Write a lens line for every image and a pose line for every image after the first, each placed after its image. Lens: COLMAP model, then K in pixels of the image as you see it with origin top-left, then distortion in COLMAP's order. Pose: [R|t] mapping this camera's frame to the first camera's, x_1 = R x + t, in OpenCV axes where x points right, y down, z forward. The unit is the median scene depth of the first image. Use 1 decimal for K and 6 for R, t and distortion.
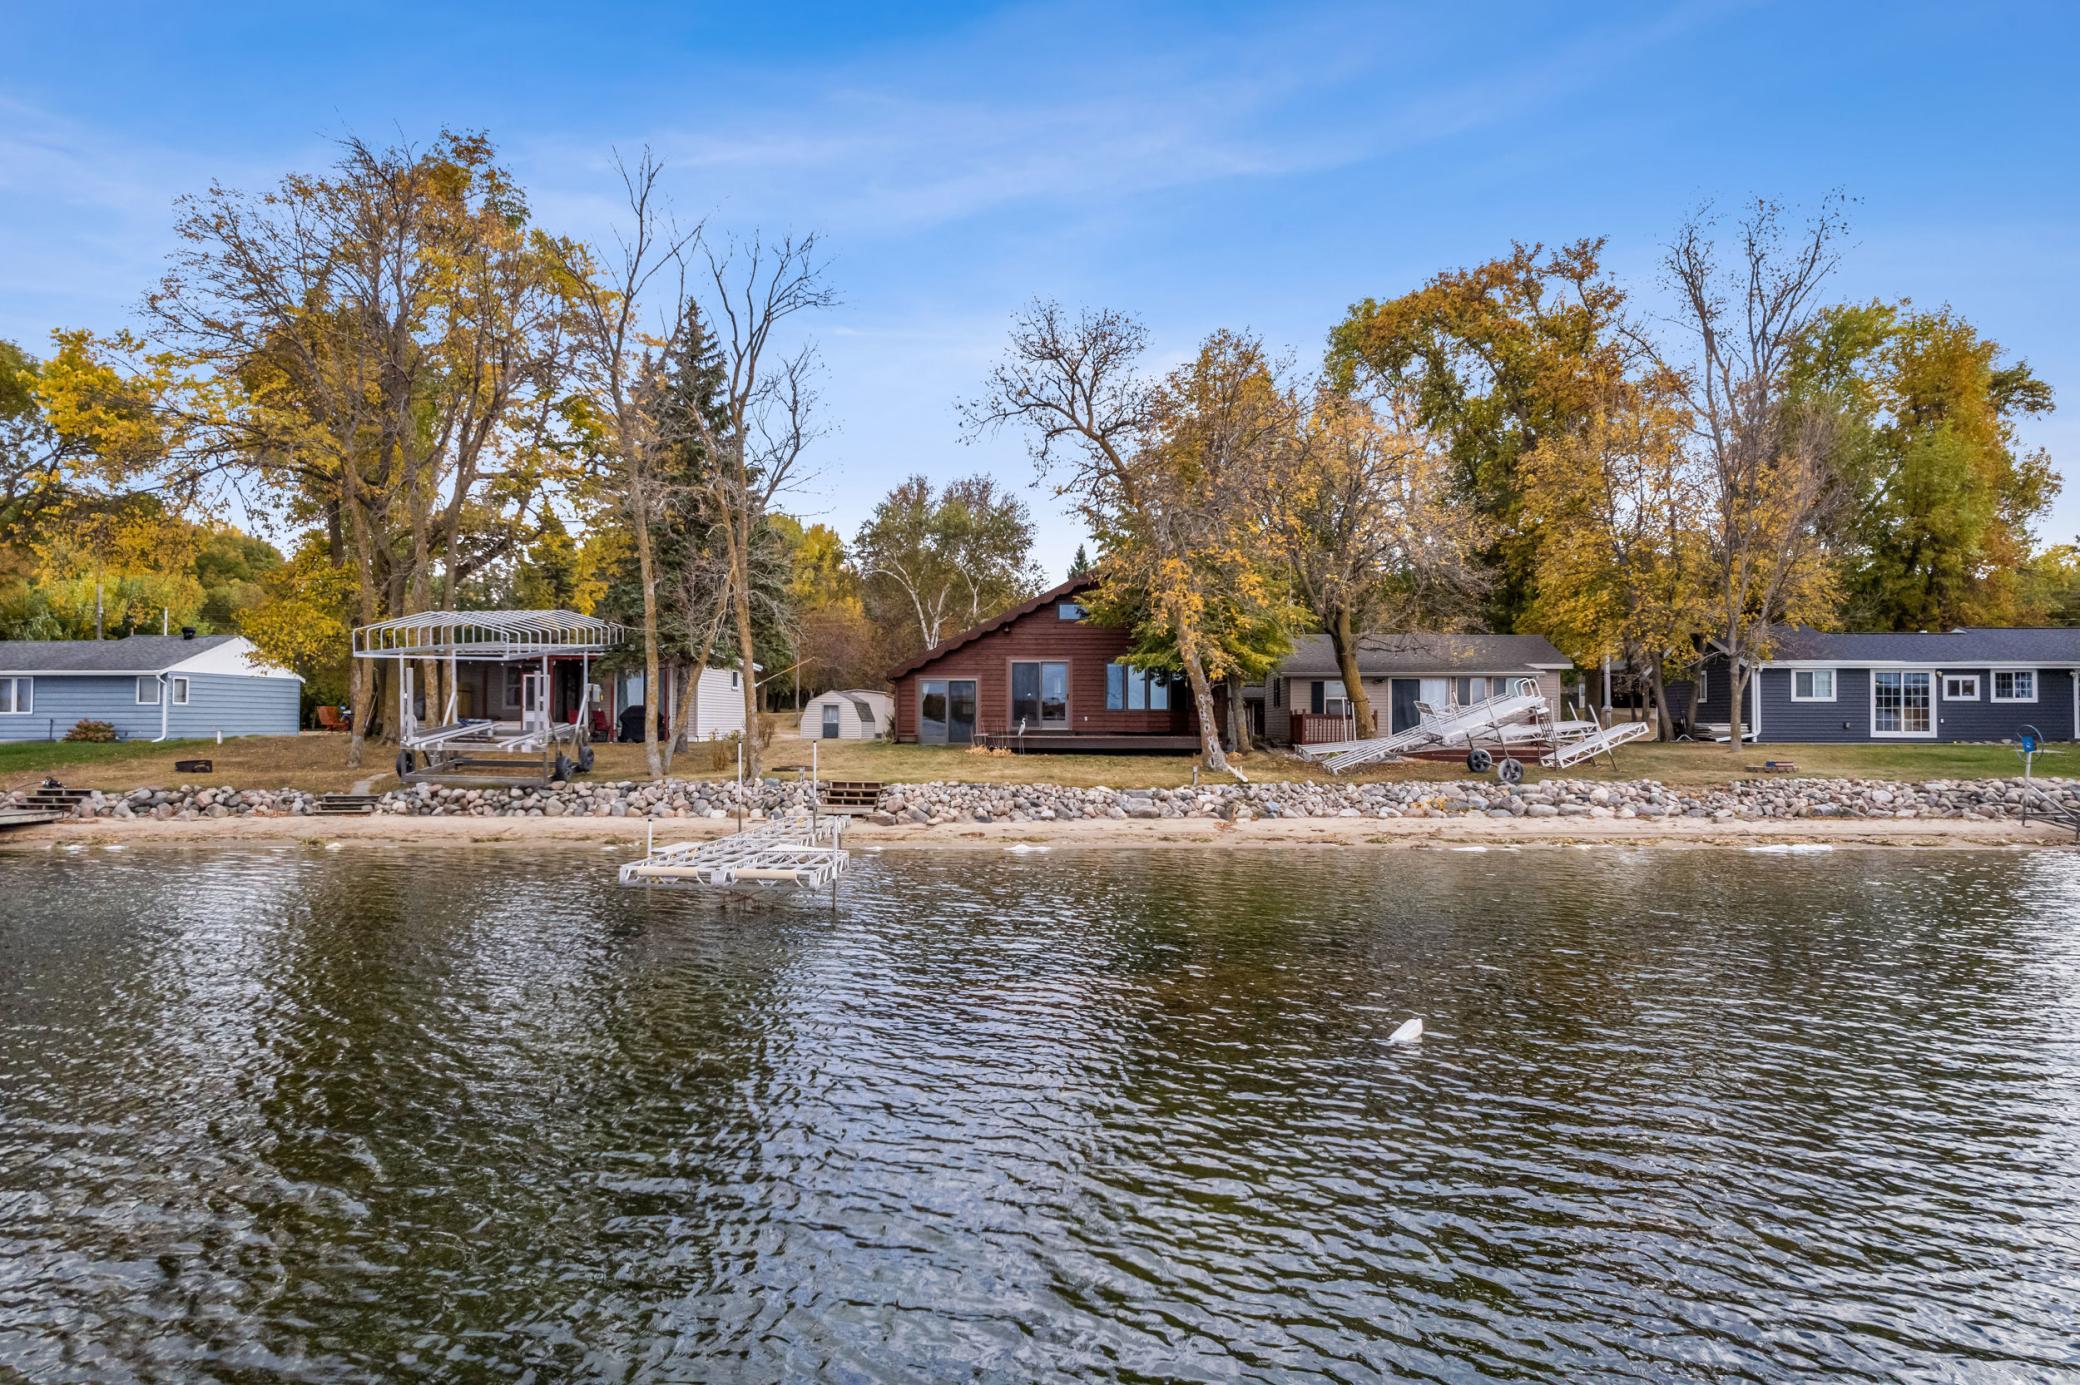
lens RADIAL K [[1318.3, 0, 1047.7], [0, 1318.3, 698.4], [0, 0, 1]] dist [-0.078041, 0.070996]
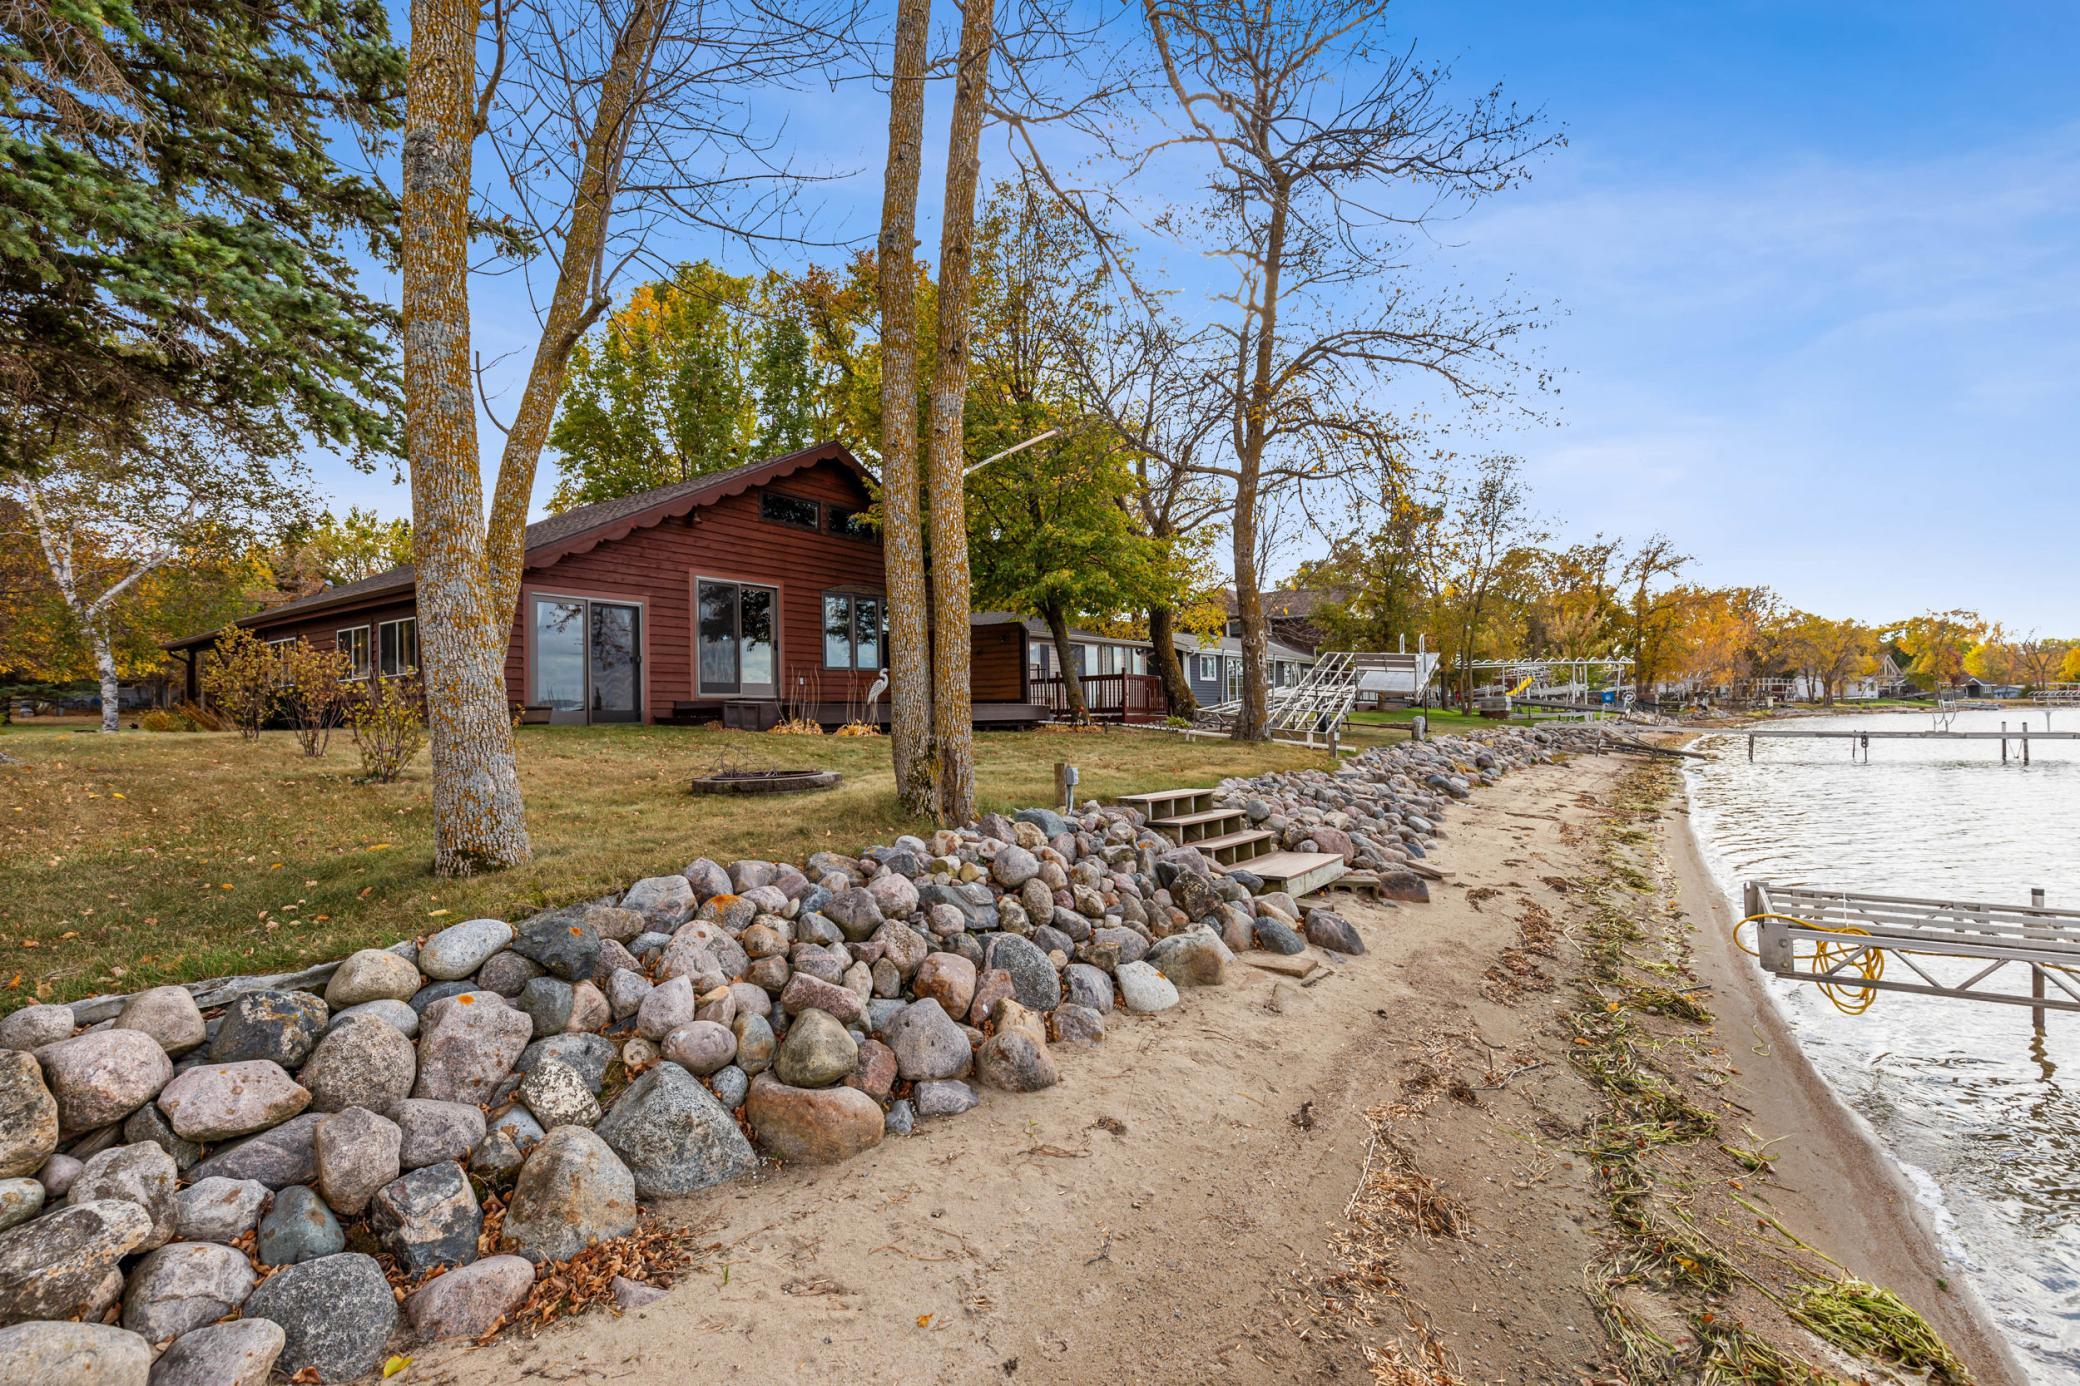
lens RADIAL K [[932.4, 0, 1040.0], [0, 932.4, 693.0], [0, 0, 1]] dist [0.031330, -0.019421]
pose [[0.555618, 0.007291, 0.831406, -0.281292], [0.010842, 0.999813, -0.016013, 0.029251], [-0.831367, 0.017912, 0.555435, 0.658738]]
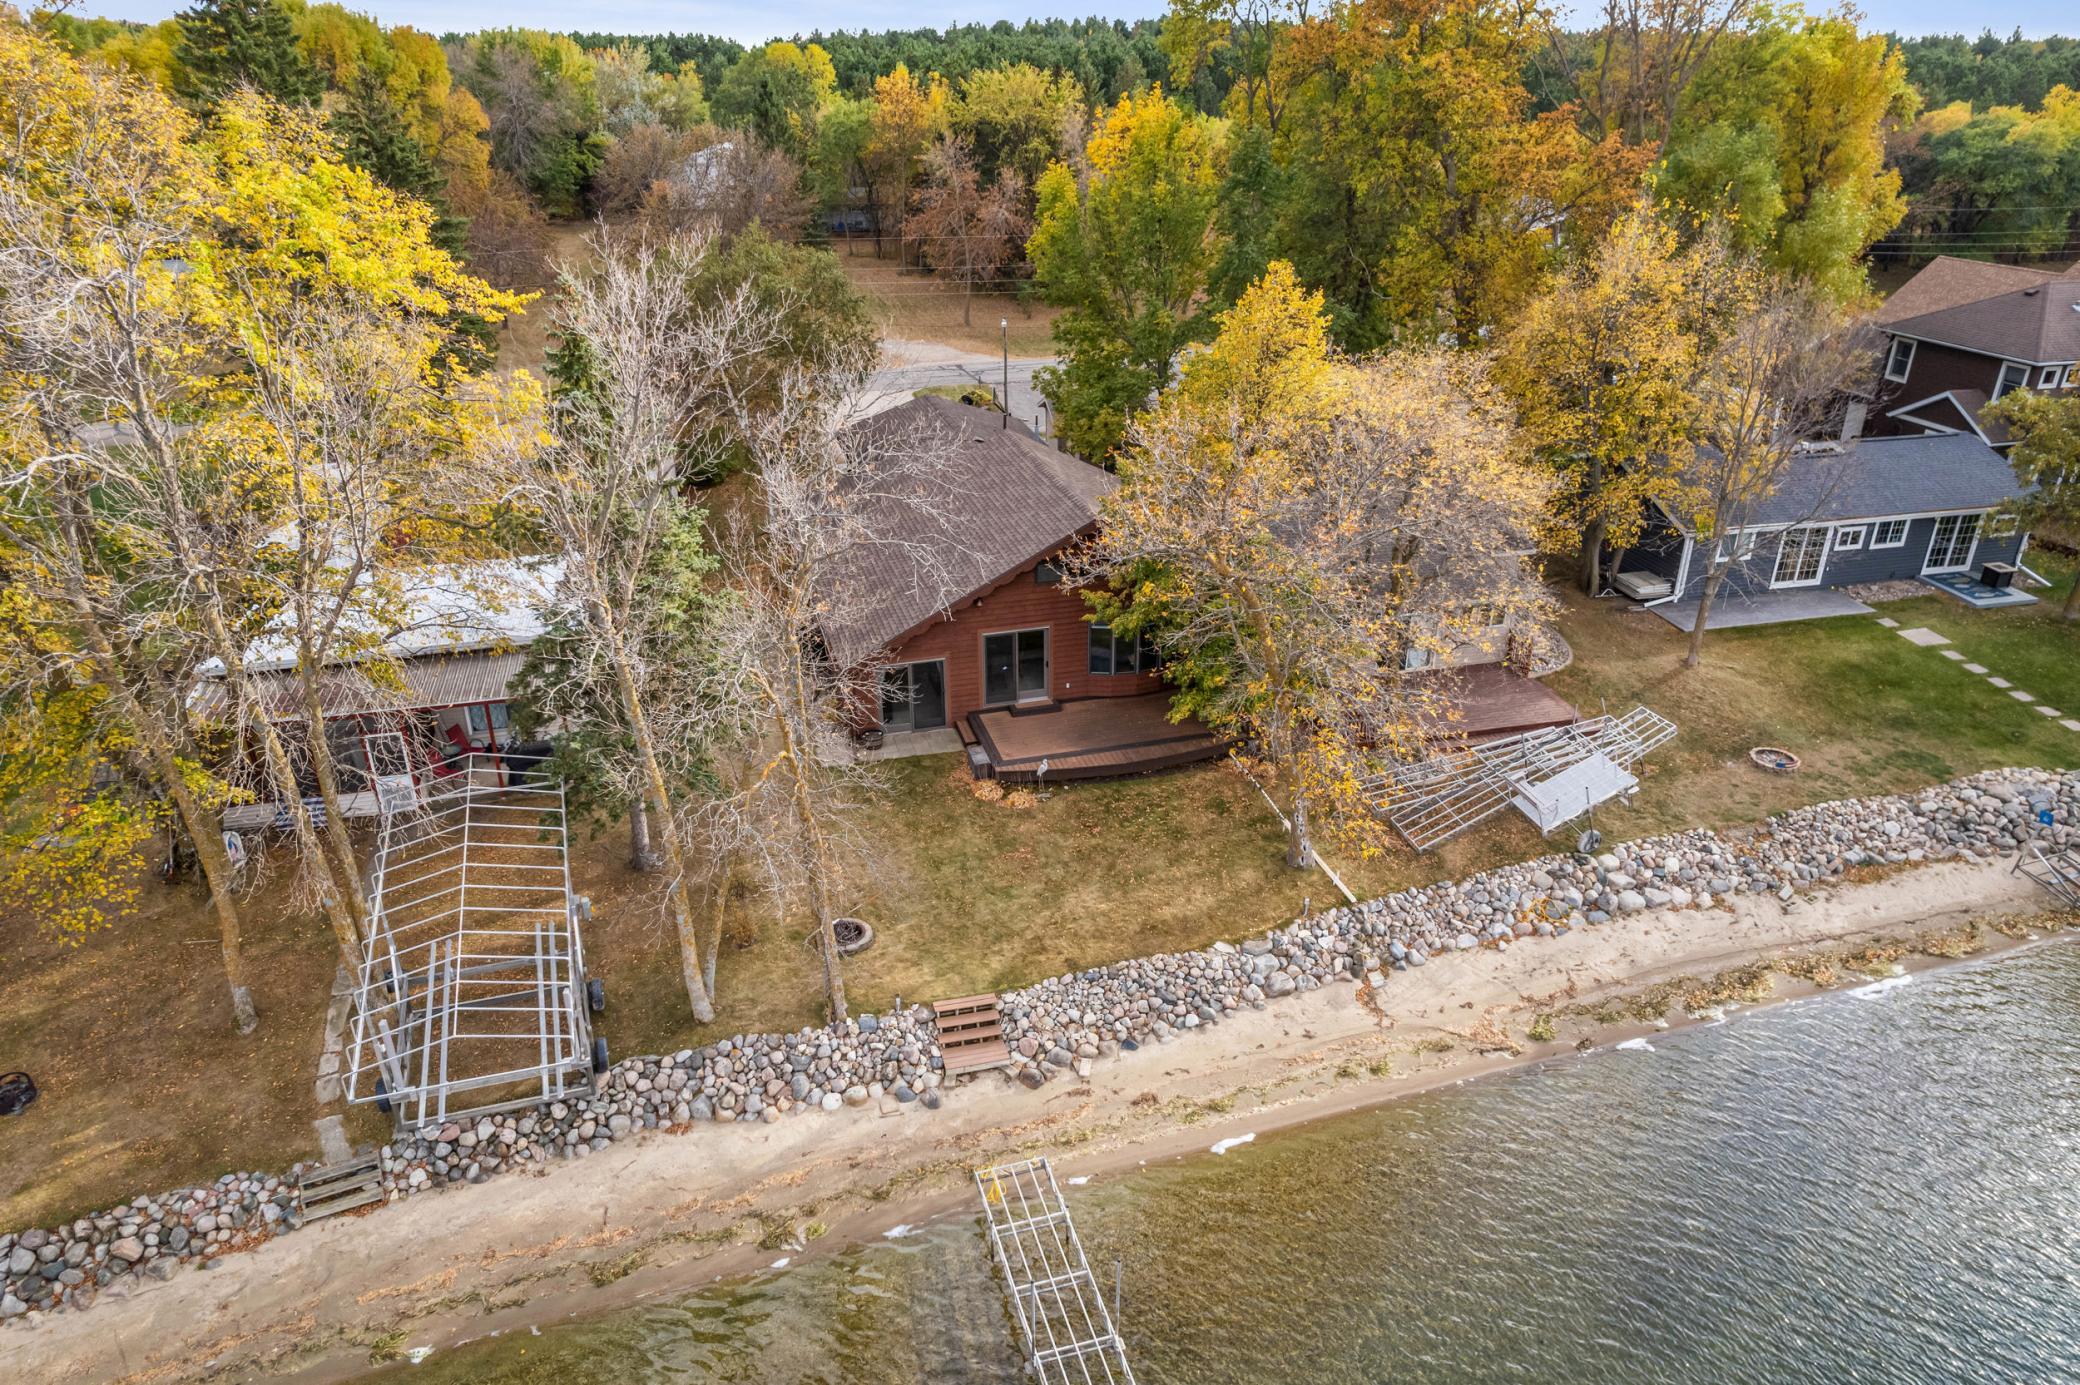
lens RADIAL K [[1318.3, 0, 1047.7], [0, 1318.3, 698.4], [0, 0, 1]] dist [-0.078041, 0.070996]
pose [[0.955649, -0.124799, 0.266760, -0.220706], [-0.004860, 0.898972, 0.437979, -0.363560], [-0.294469, -0.419851, 0.858495, 0.247694]]
